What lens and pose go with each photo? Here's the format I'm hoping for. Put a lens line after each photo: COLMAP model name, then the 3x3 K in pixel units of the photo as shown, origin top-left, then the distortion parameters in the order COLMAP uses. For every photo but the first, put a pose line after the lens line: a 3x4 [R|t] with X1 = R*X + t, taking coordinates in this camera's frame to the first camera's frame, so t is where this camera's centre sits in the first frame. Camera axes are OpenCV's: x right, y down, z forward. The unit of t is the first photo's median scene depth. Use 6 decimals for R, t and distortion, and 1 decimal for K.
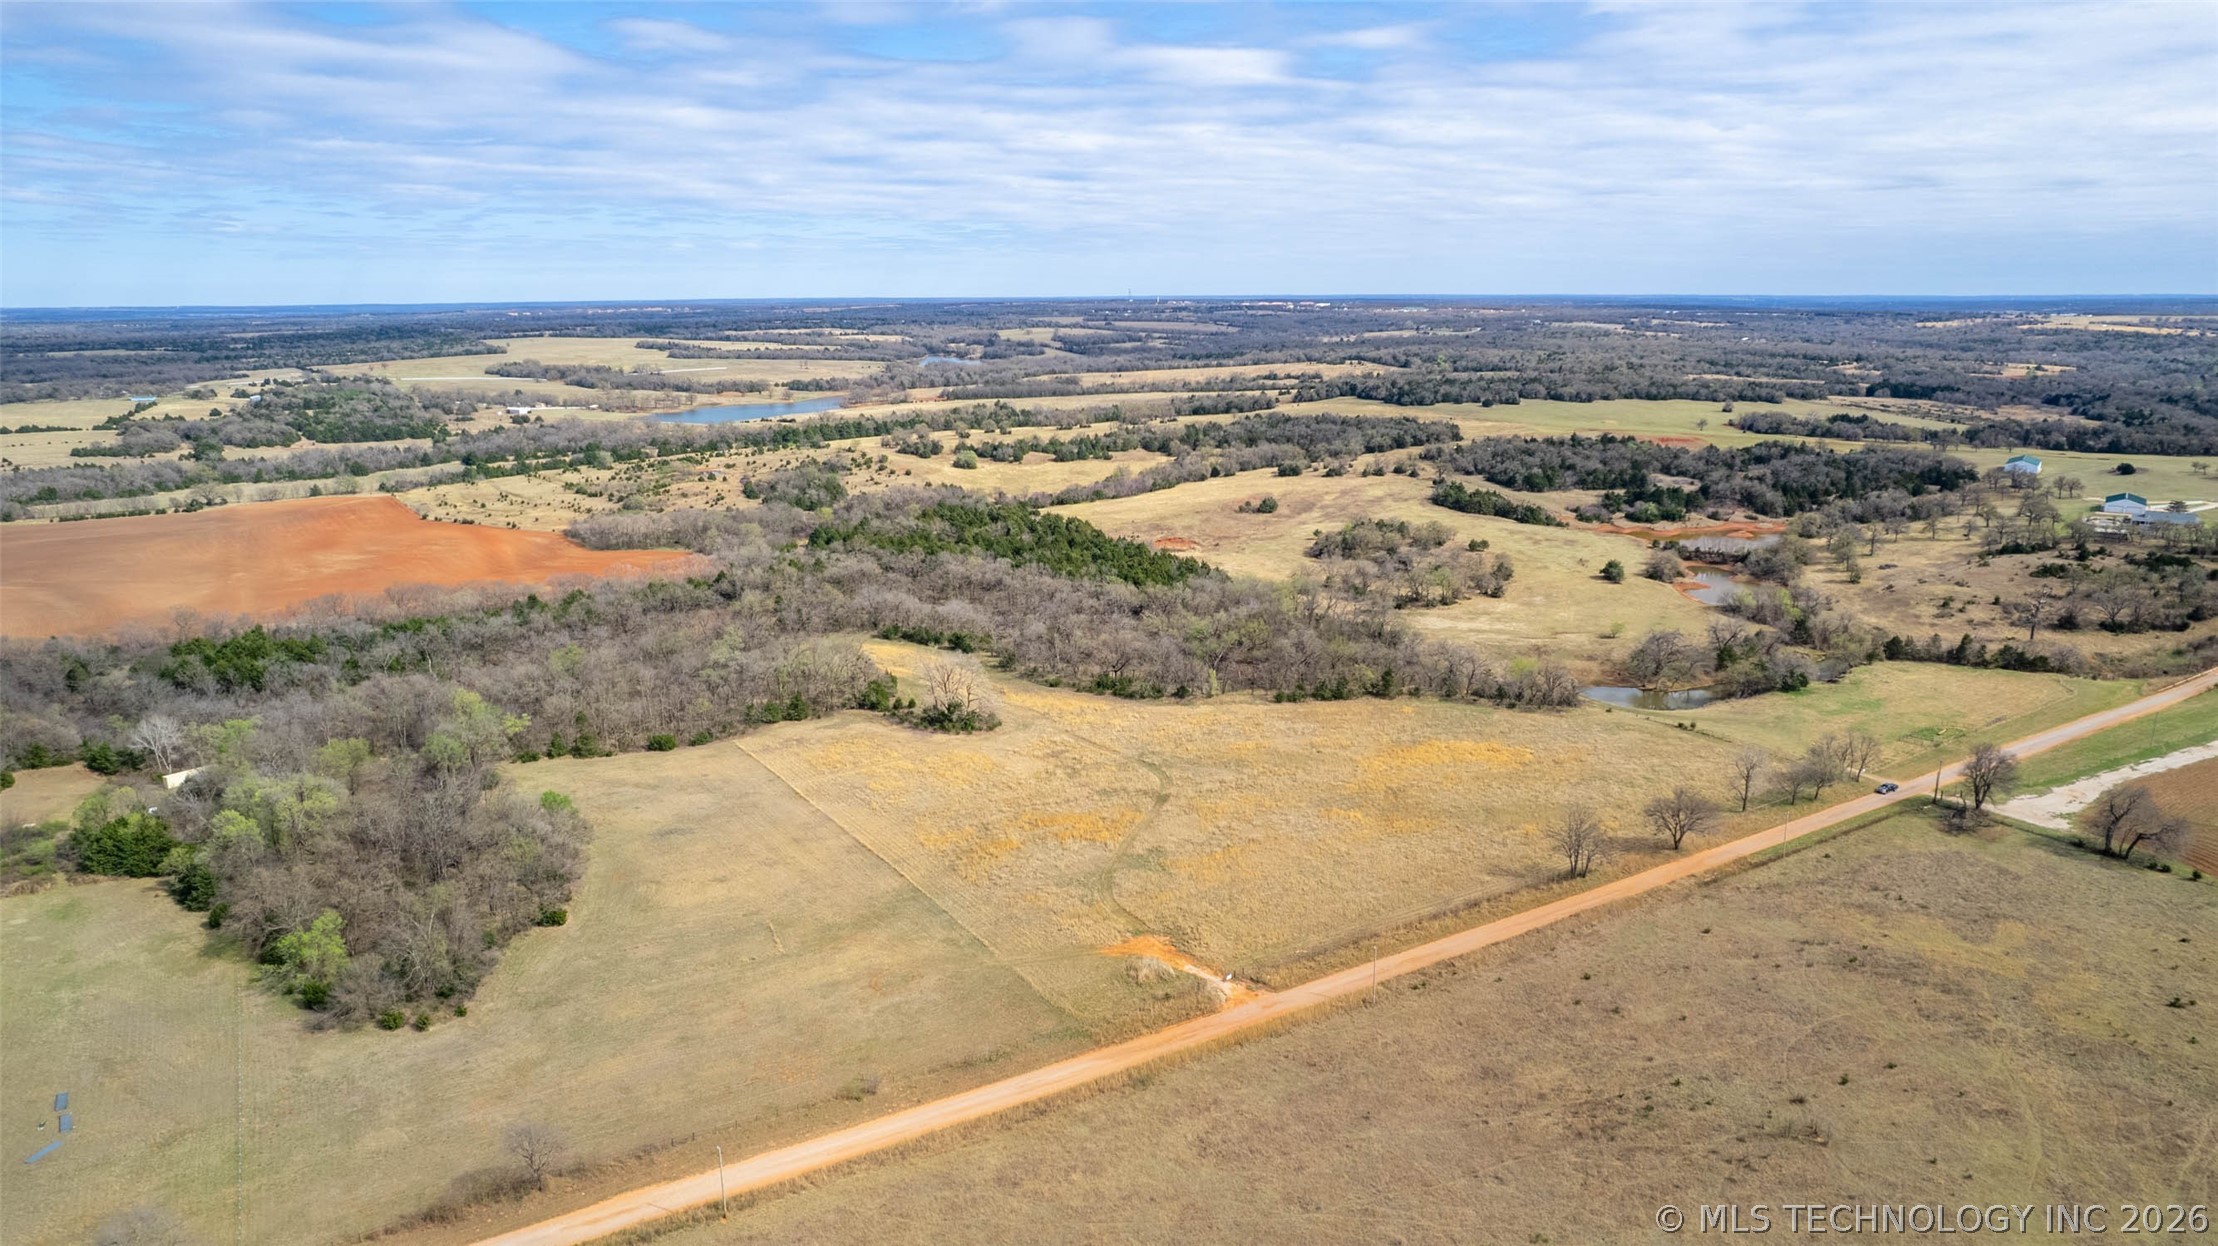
lens RADIAL K [[1428.1, 0, 1105.8], [0, 1428.1, 617.3], [0, 0, 1]] dist [-0.071640, 0.060454]
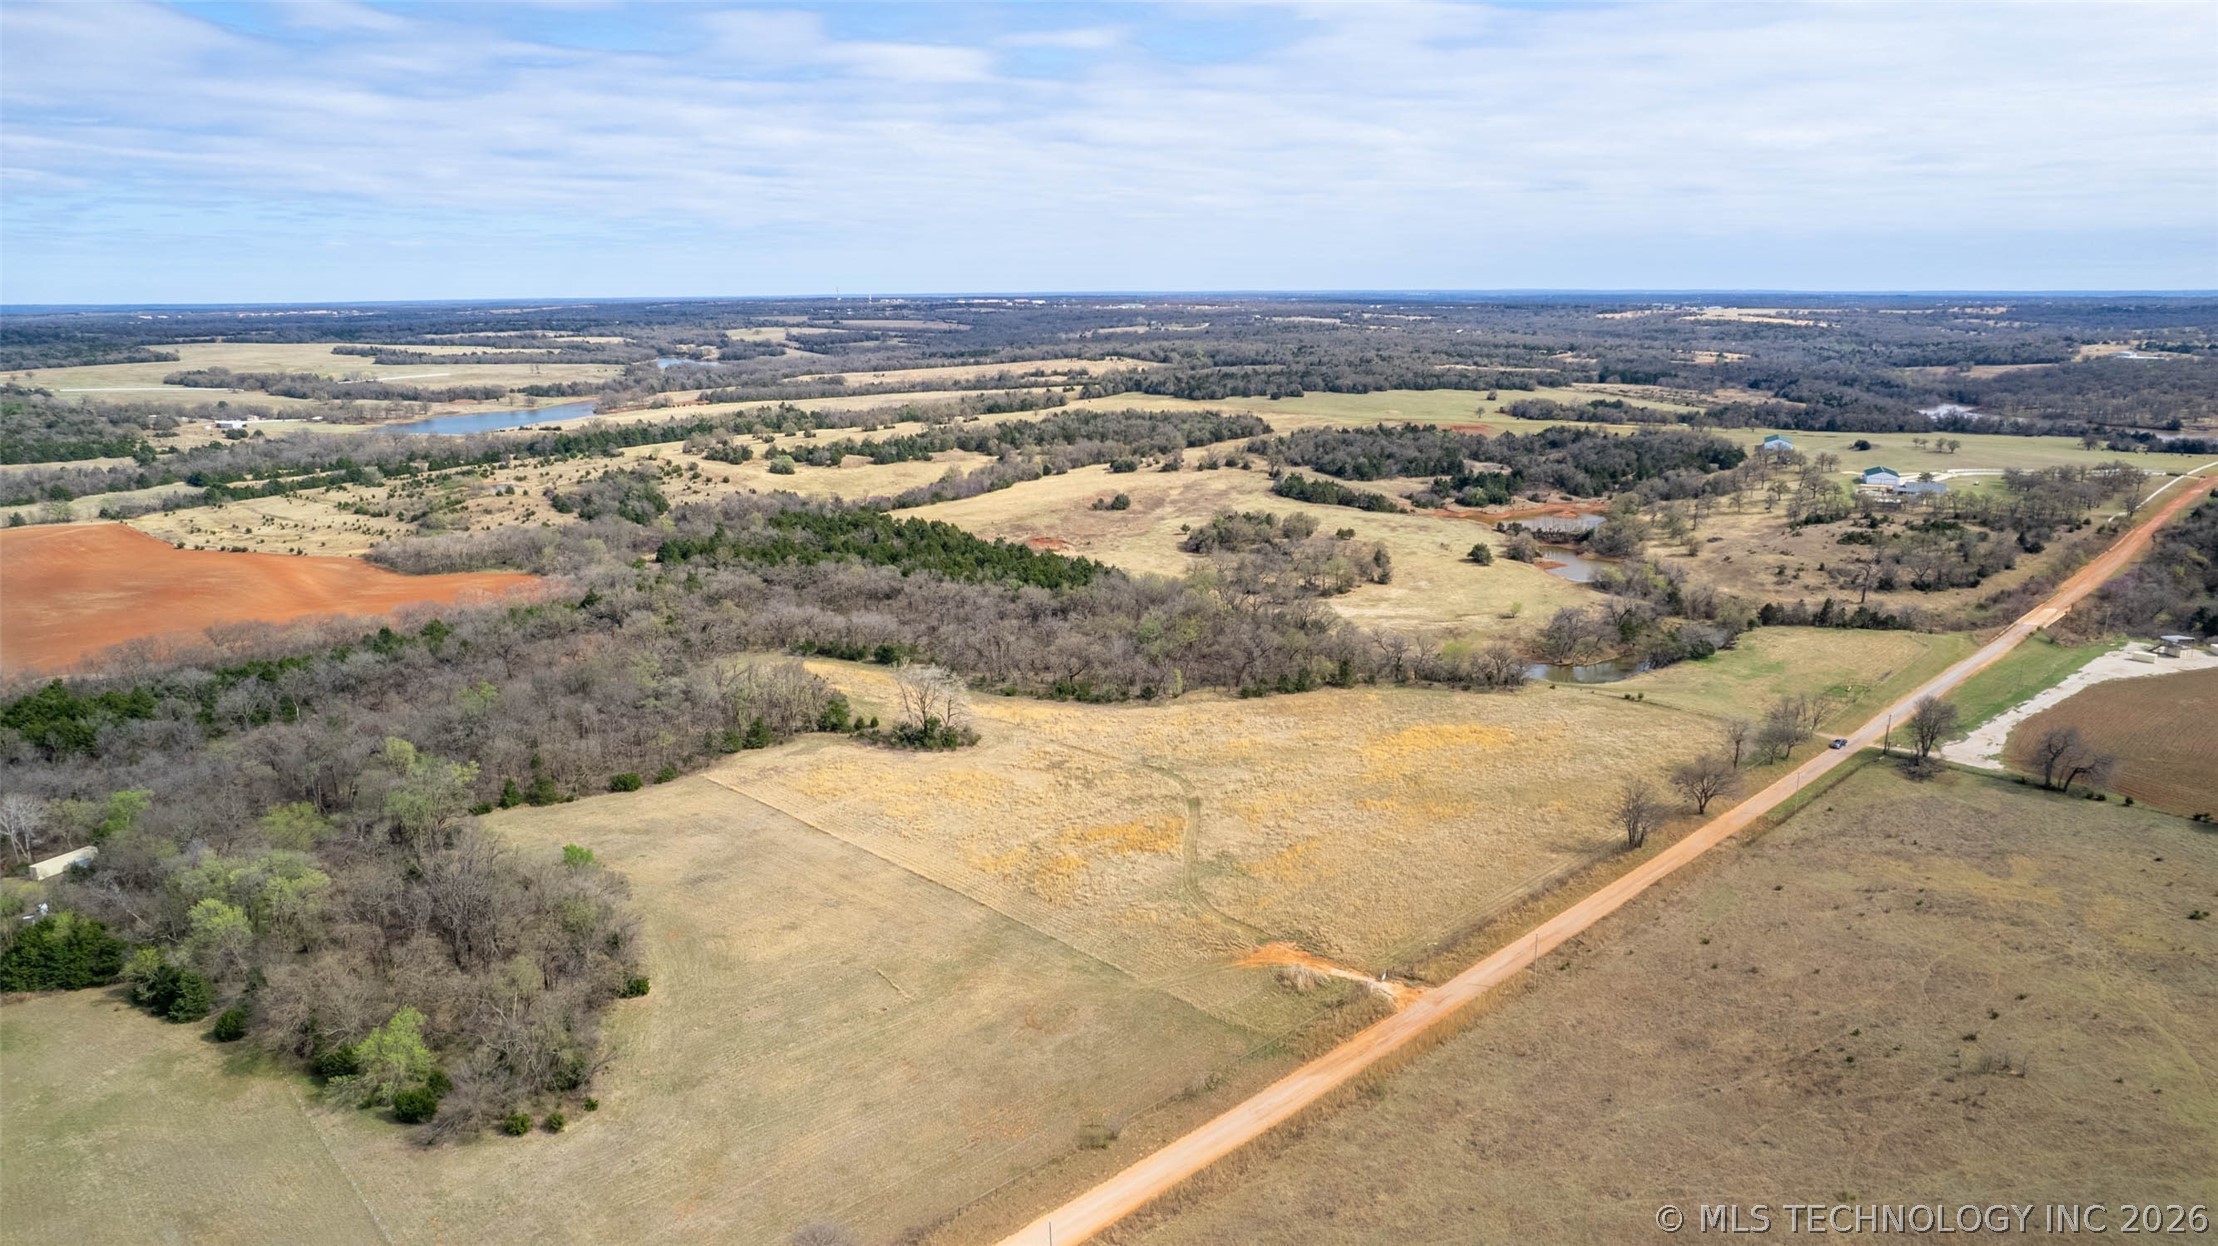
lens RADIAL K [[1428.1, 0, 1109.0], [0, 1428.1, 615.1], [0, 0, 1]] dist [-0.071640, 0.060454]
pose [[0.977596, -0.047932, 0.204959, -0.126883], [0.047934, 0.998838, 0.004961, -0.005689], [-0.204959, 0.004975, 0.978758, 0.029561]]
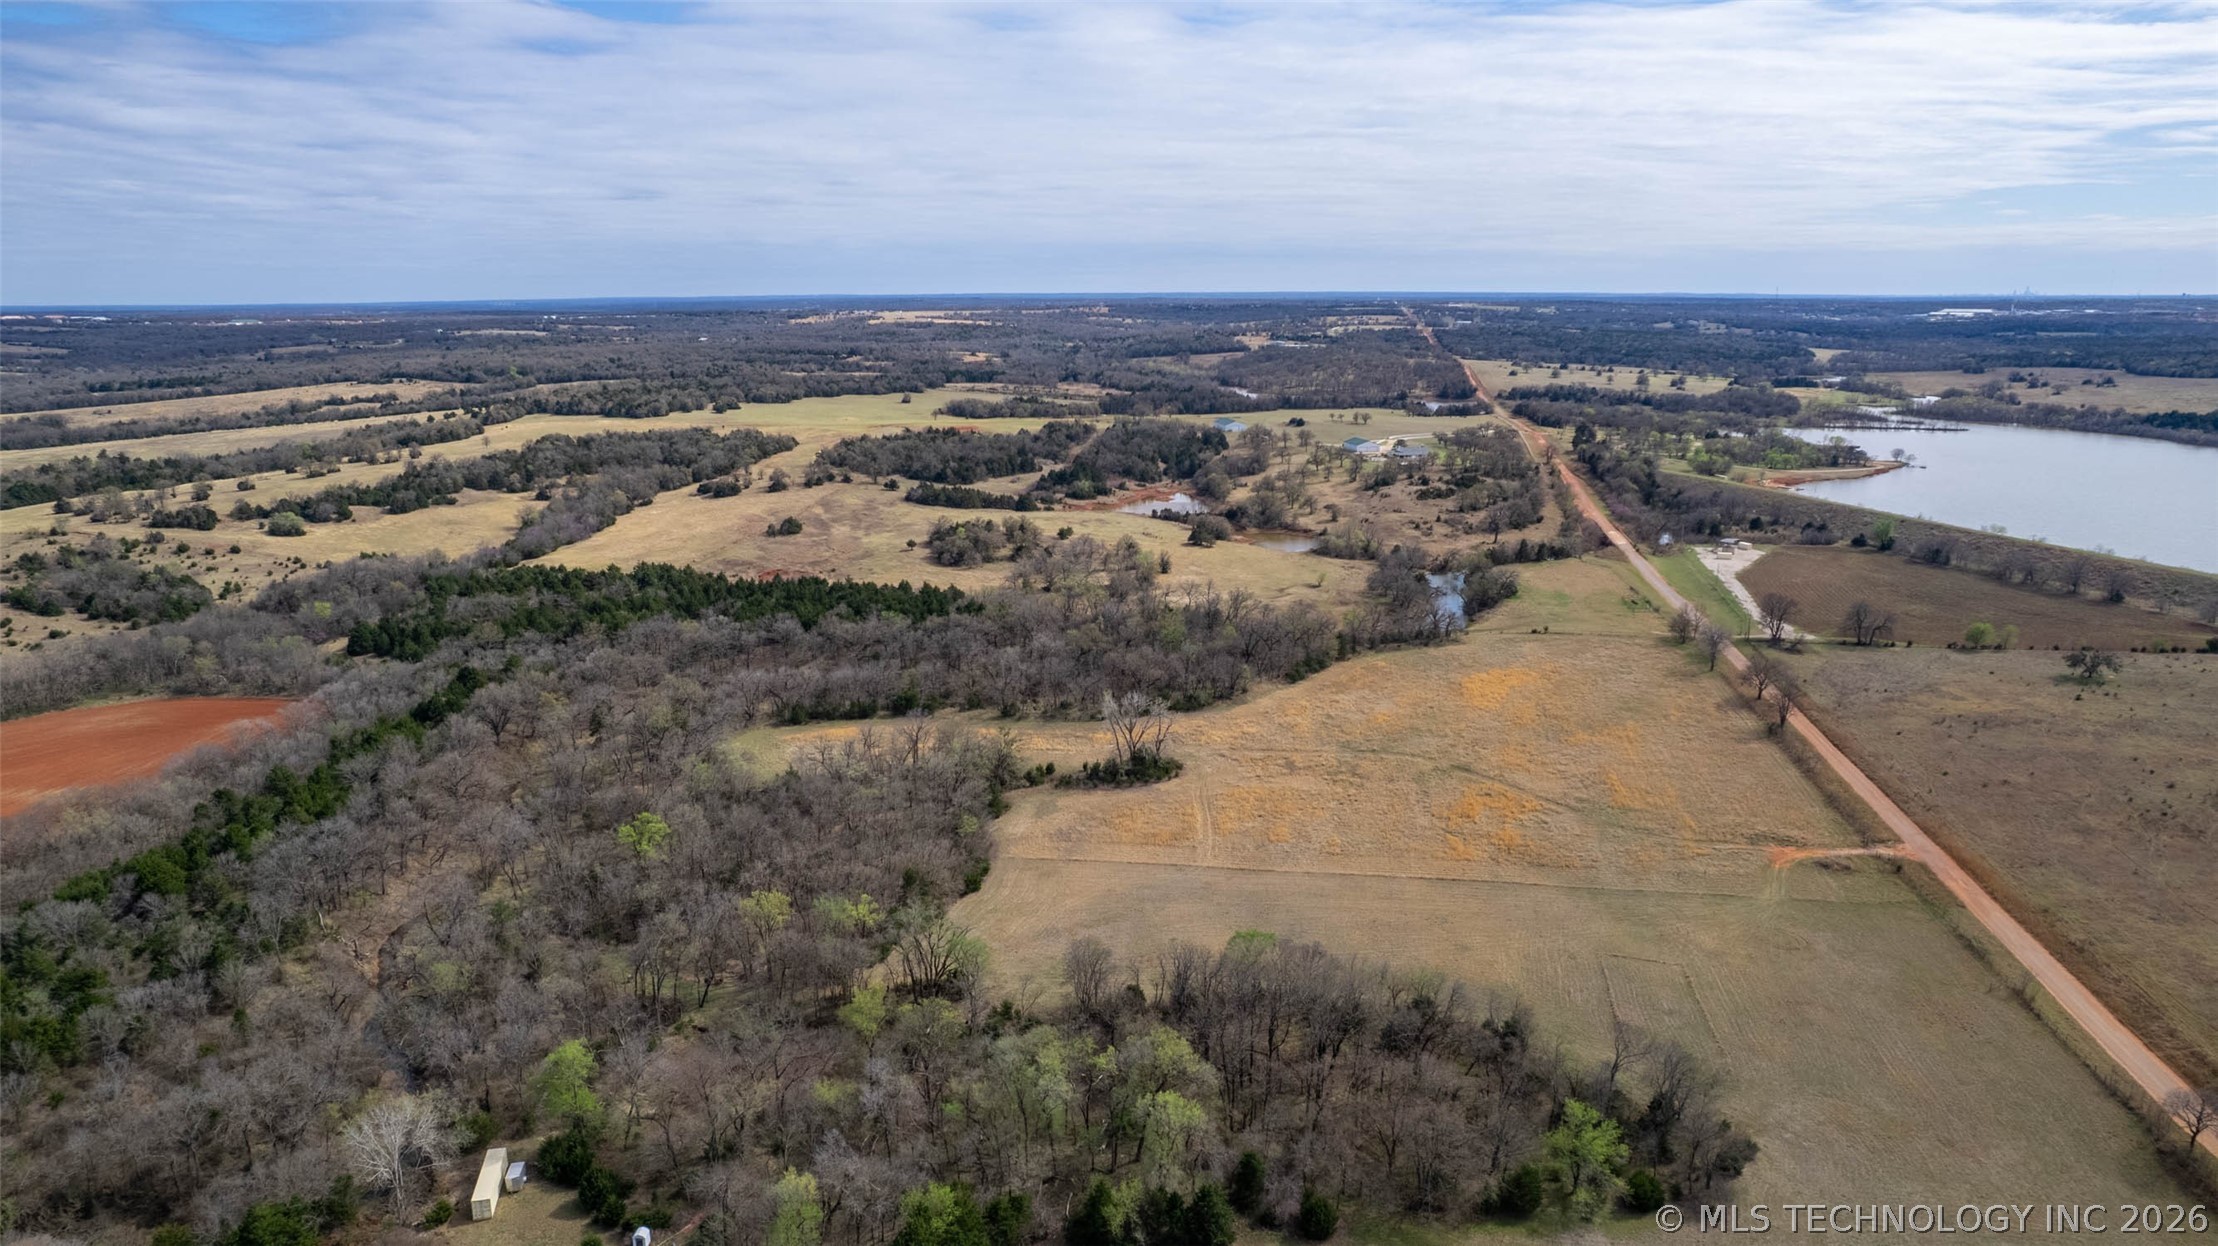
lens RADIAL K [[1428.1, 0, 1108.9], [0, 1428.1, 584.4], [0, 0, 1]] dist [-0.071640, 0.060454]
pose [[0.668371, -0.149714, 0.728606, -0.528981], [0.168651, 0.984526, 0.047593, -0.061692], [-0.724457, 0.091070, 0.683278, 0.272369]]
